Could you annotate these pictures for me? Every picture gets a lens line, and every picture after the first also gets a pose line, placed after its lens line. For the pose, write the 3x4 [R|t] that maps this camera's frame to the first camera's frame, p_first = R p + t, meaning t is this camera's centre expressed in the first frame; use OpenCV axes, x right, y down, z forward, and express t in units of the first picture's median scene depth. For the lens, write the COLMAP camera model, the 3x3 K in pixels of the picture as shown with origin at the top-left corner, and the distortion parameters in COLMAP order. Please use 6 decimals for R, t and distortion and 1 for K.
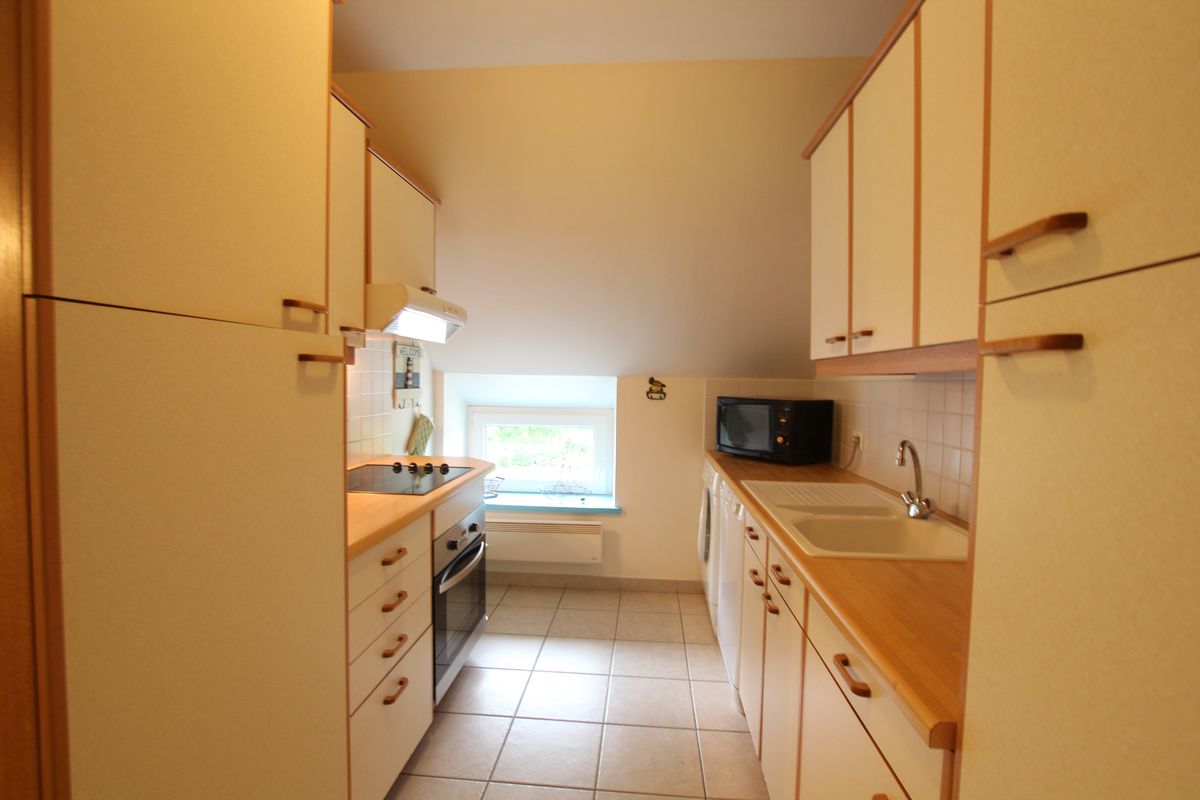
lens RADIAL K [[557.3, 0, 601.2], [0, 557.3, 399.9], [0, 0, 1]] dist [-0.018277, -0.000120]
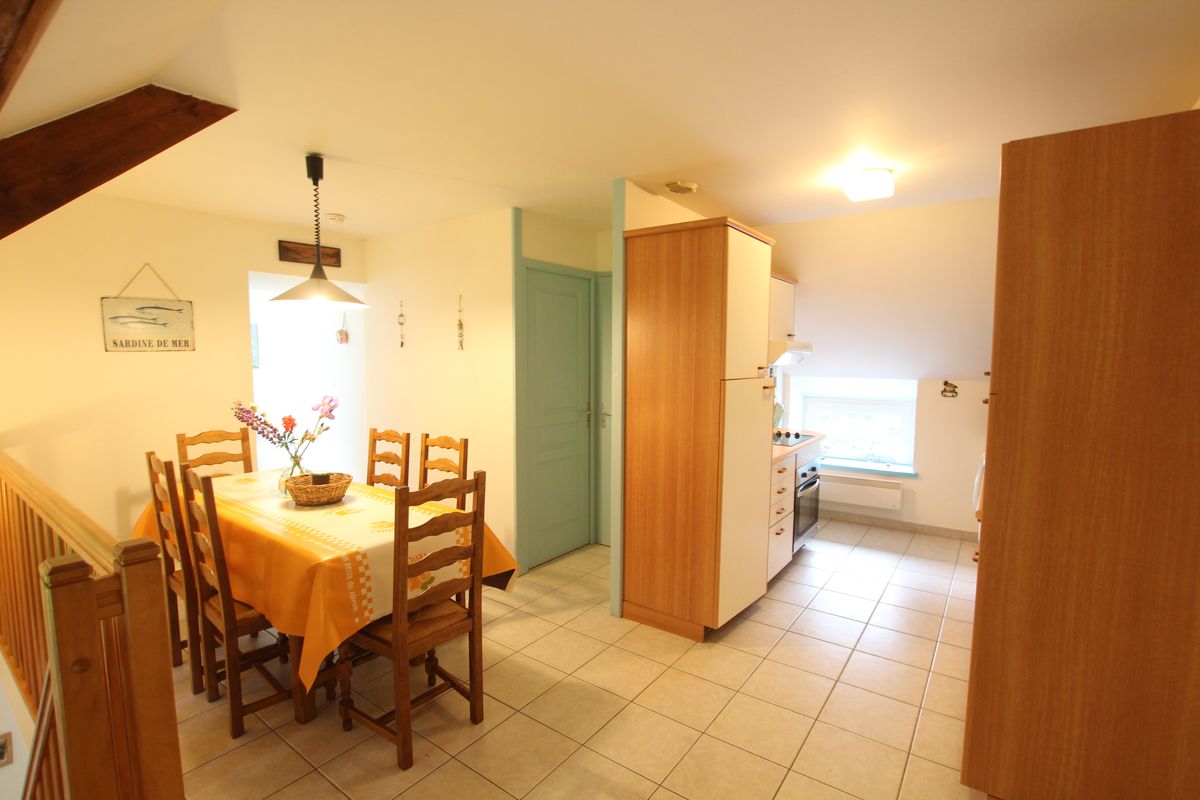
lens RADIAL K [[557.3, 0, 604.7], [0, 557.3, 398.7], [0, 0, 1]] dist [-0.018277, -0.000120]
pose [[0.857486, 0.030670, -0.513592, 0.071825], [-0.012328, 0.999160, 0.039085, -0.039294], [0.514359, -0.027183, 0.857144, -0.601917]]
